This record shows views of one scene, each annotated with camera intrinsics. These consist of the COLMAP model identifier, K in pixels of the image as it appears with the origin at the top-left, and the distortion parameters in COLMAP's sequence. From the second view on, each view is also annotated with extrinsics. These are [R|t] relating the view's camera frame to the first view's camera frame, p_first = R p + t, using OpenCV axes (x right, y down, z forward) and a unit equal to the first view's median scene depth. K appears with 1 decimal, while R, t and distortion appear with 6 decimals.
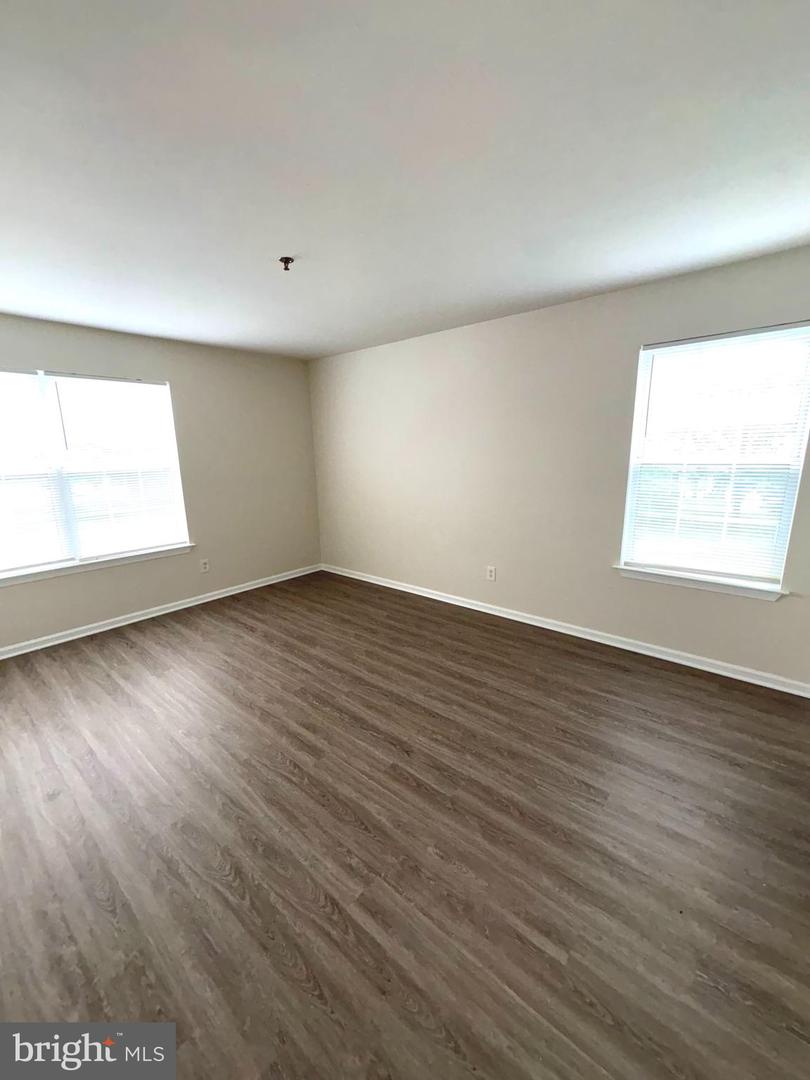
lens RADIAL K [[430.1, 0, 404.8], [0, 430.1, 541.8], [0, 0, 1]] dist [0.000816, 0.000032]
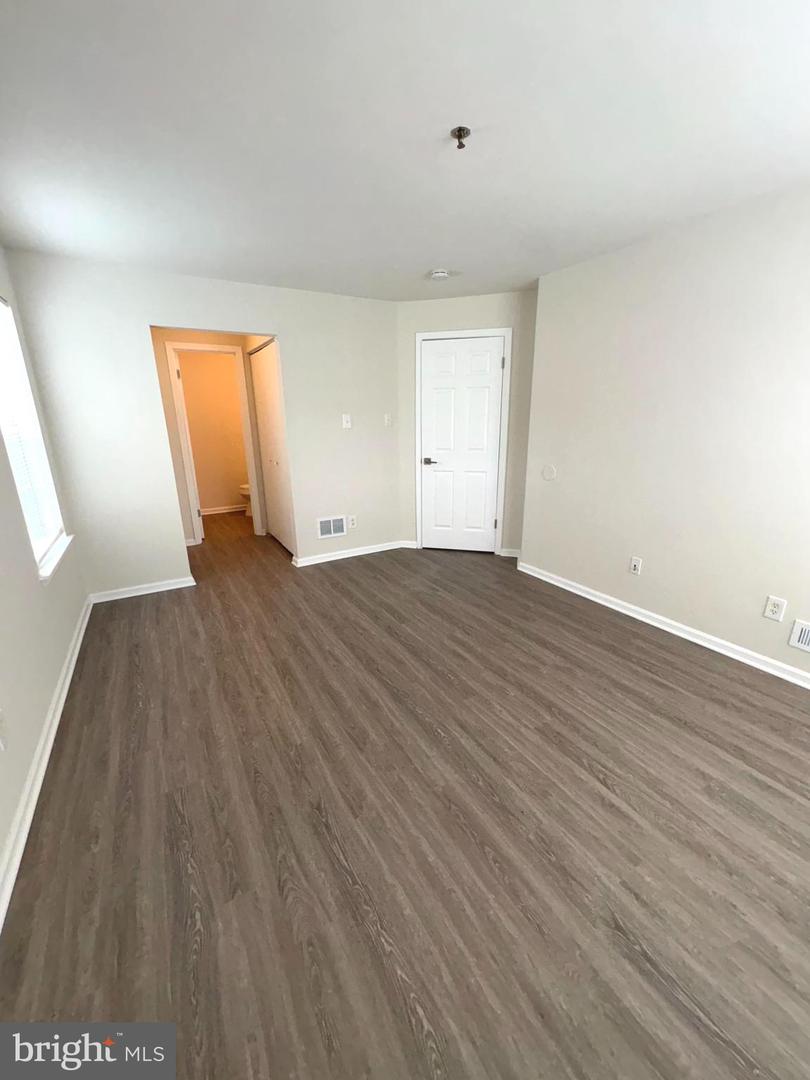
lens RADIAL K [[430.1, 0, 406.0], [0, 430.1, 539.5], [0, 0, 1]] dist [0.000816, 0.000032]
pose [[-0.944451, -0.065020, 0.322157, -0.371889], [0.097653, 0.880447, 0.463980, -0.315590], [-0.313810, 0.469666, -0.825189, 1.558001]]
